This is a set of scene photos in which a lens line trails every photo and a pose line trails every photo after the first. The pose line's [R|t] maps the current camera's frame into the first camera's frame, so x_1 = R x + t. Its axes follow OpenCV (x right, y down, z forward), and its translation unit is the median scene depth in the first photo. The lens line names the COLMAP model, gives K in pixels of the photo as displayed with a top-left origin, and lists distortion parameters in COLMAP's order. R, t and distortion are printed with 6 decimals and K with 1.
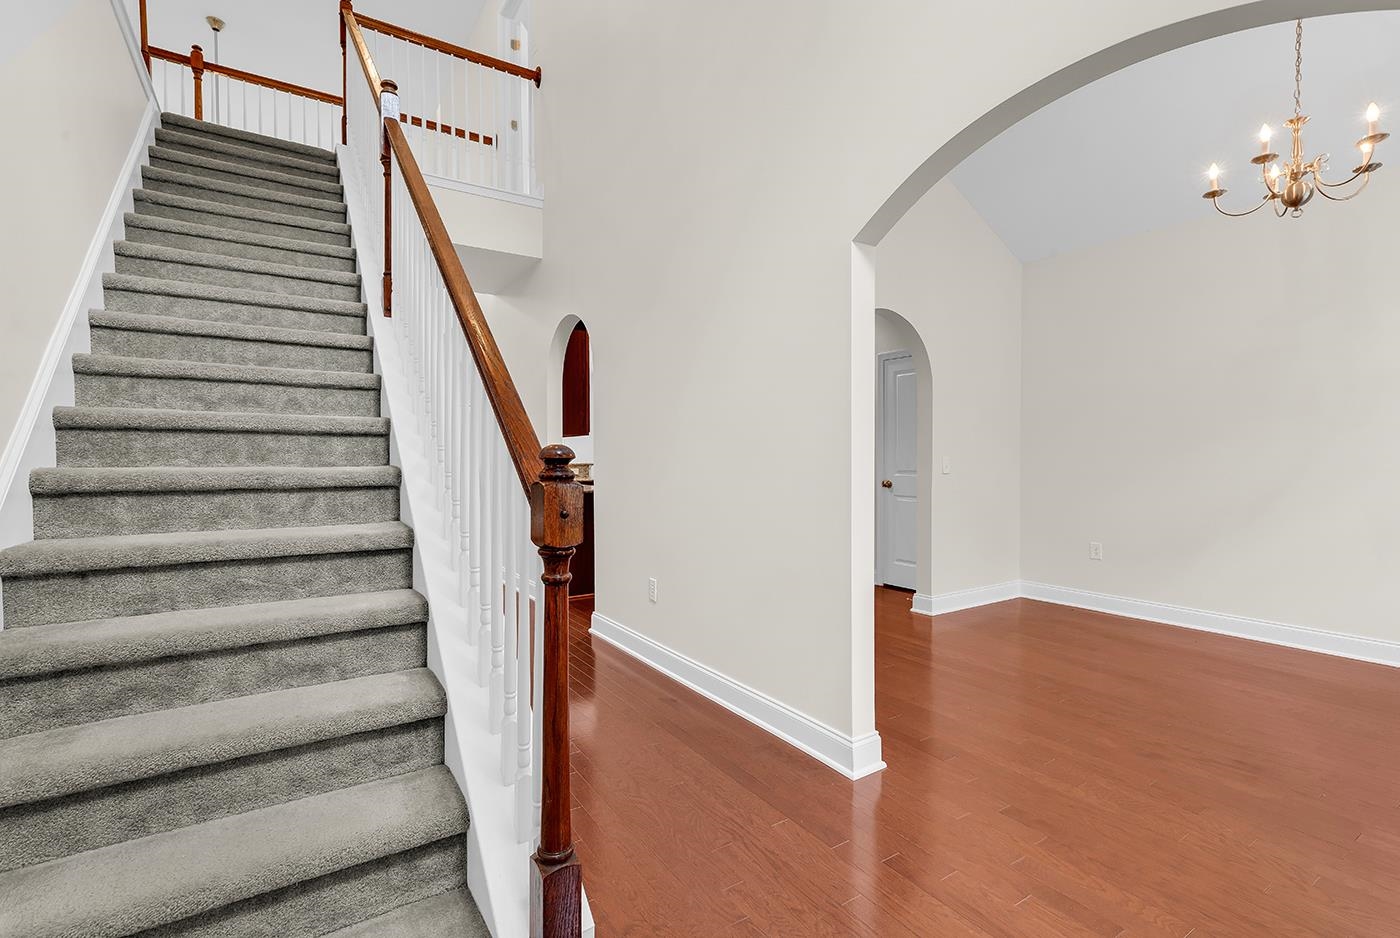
lens RADIAL K [[657.2, 0, 704.7], [0, 657.2, 460.5], [0, 0, 1]] dist [0.003534, 0.000465]
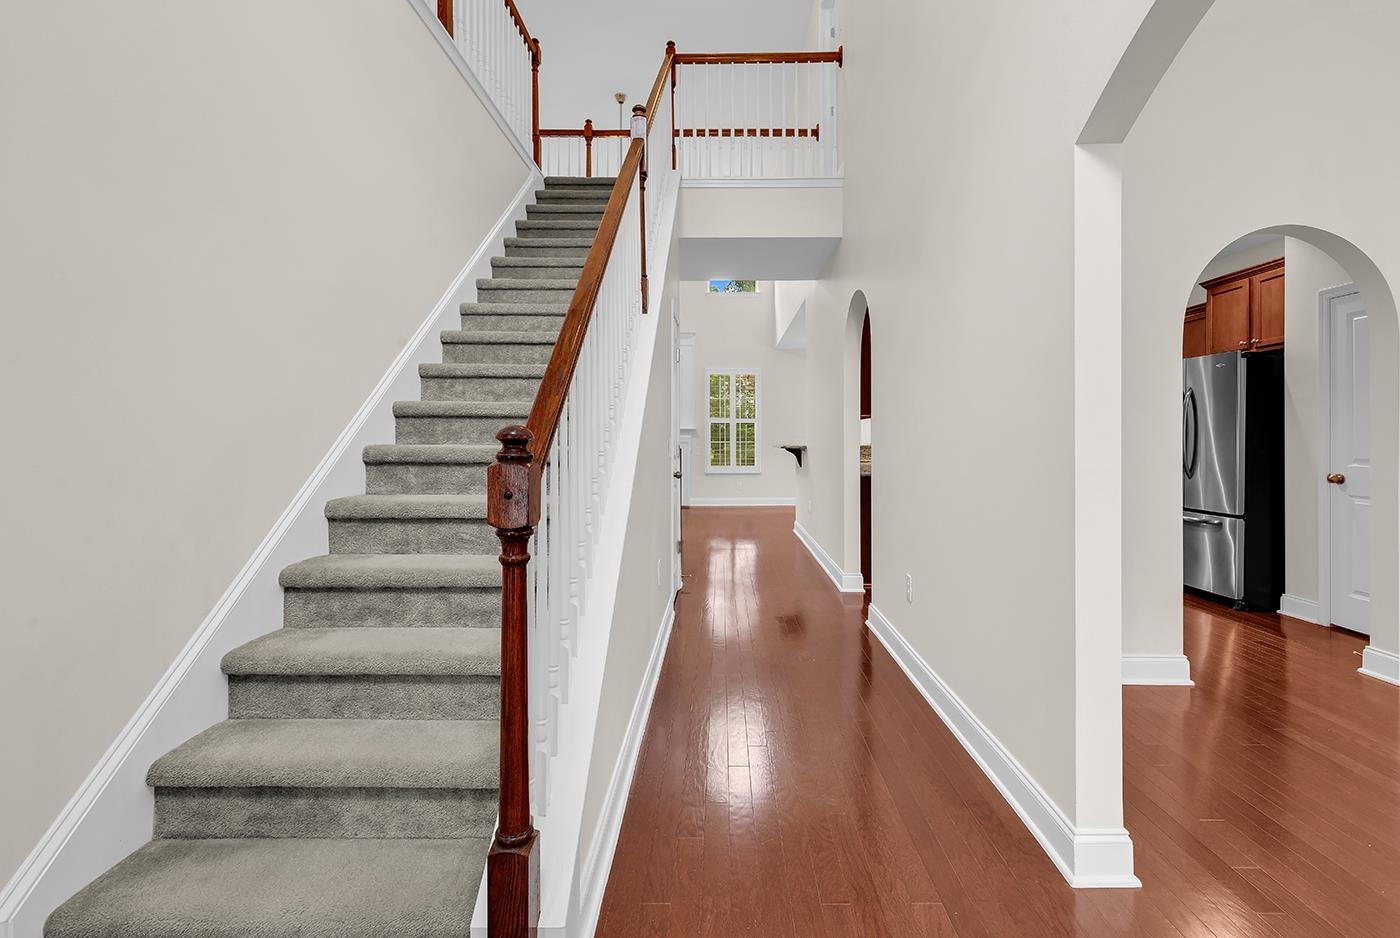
lens RADIAL K [[648.3, 0, 702.2], [0, 648.3, 437.0], [0, 0, 1]] dist [0.000586, -0.000077]
pose [[0.827458, 0.000777, -0.561527, 0.342033], [-0.005496, 0.999962, -0.006715, 0.000356], [0.561501, 0.008642, 0.827431, 0.213983]]
